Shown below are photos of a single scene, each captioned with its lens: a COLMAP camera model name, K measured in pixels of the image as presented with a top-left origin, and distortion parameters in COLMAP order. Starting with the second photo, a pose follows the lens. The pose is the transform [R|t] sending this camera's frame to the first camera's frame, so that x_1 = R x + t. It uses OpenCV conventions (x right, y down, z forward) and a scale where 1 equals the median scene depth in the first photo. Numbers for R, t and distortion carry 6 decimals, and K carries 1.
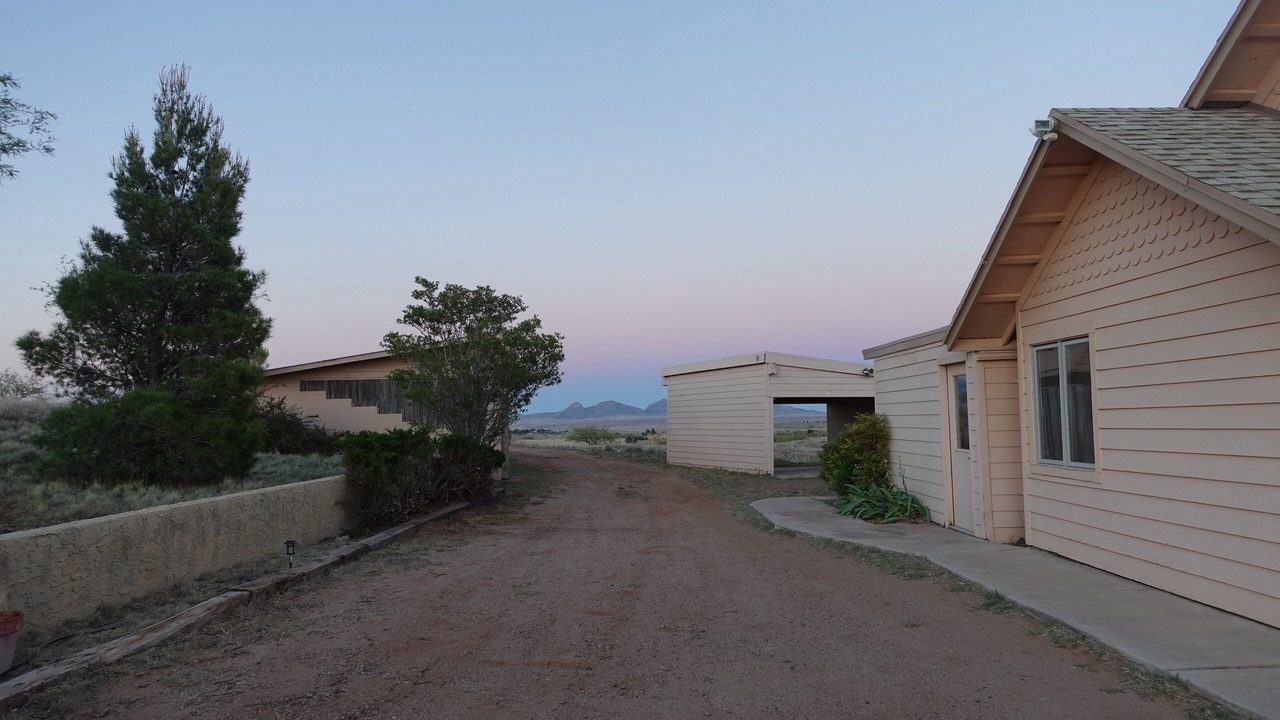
lens RADIAL K [[880.3, 0, 639.9], [0, 880.3, 359.9], [0, 0, 1]] dist [-0.004831, 0.005211]
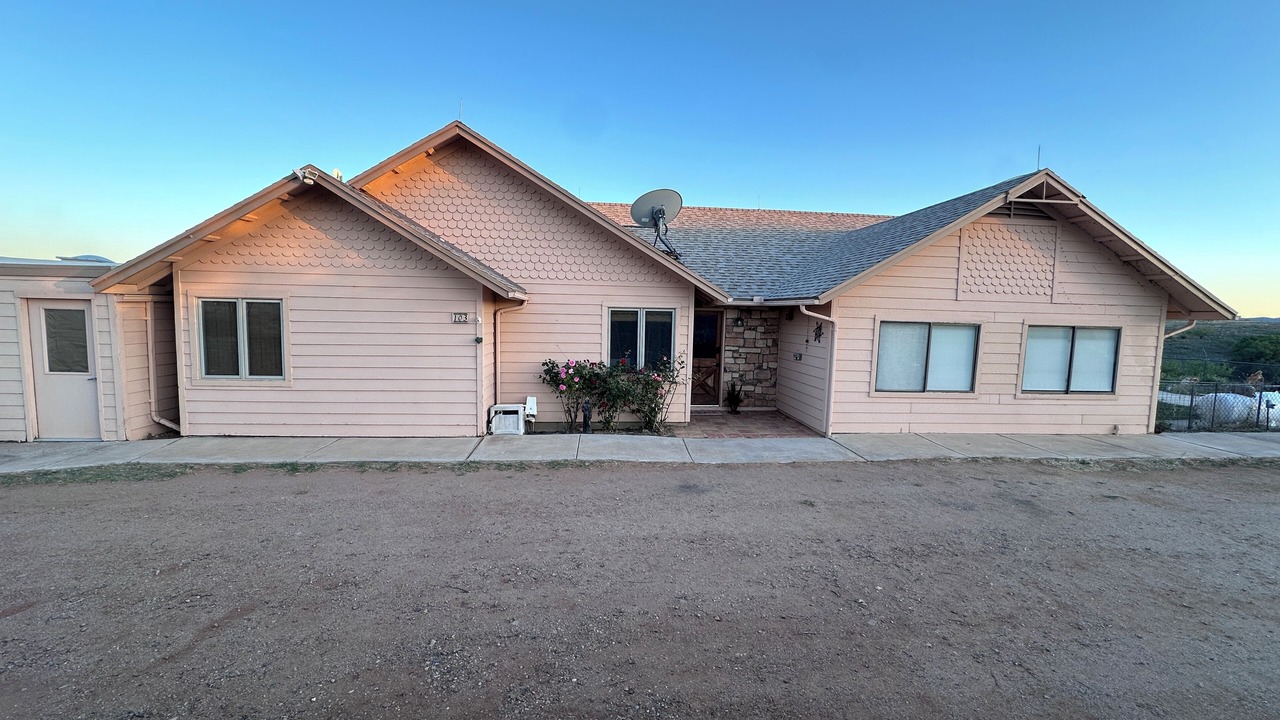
lens RADIAL K [[511.8, 0, 638.6], [0, 511.8, 361.7], [0, 0, 1]] dist [-0.004656, -0.000240]
pose [[-0.087082, -0.073910, 0.993456, -0.293806], [-0.087317, 0.993972, 0.066294, -0.019189], [-0.992367, -0.080973, -0.093011, 0.239760]]
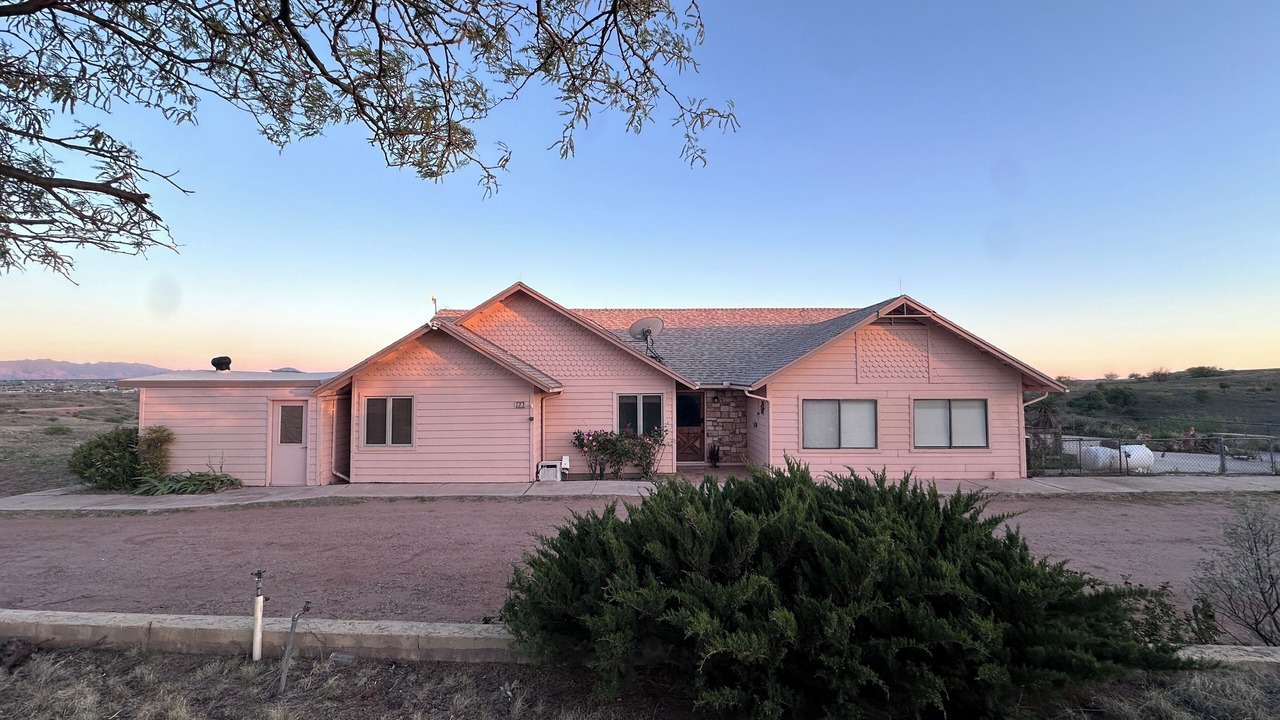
lens RADIAL K [[511.8, 0, 636.1], [0, 511.8, 359.3], [0, 0, 1]] dist [-0.004656, -0.000240]
pose [[0.010924, 0.058851, 0.998207, -0.606775], [-0.061733, 0.996402, -0.058069, -0.053036], [-0.998033, -0.060988, 0.014518, 0.175994]]
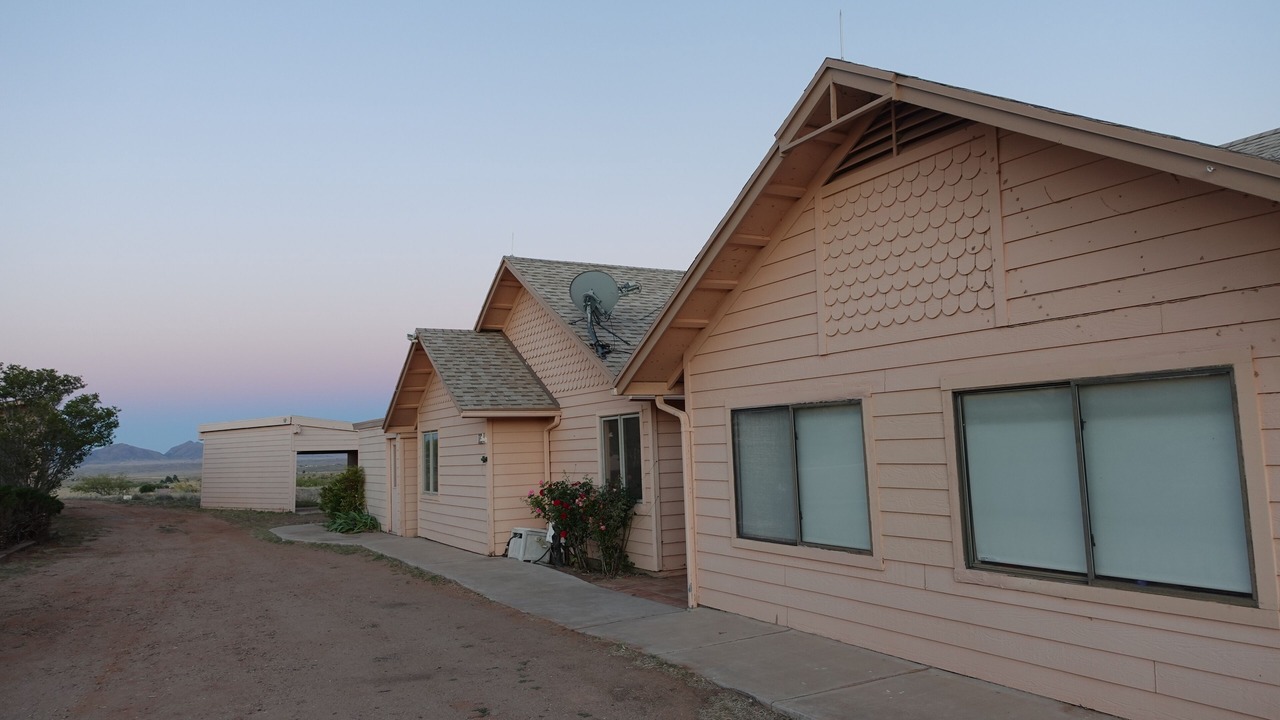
lens RADIAL K [[880.3, 0, 635.3], [0, 880.3, 360.8], [0, 0, 1]] dist [-0.004831, 0.005211]
pose [[0.880470, 0.035833, 0.472746, -0.041574], [-0.014335, 0.998696, -0.049001, -0.056734], [-0.473885, 0.036367, 0.879835, -0.621780]]
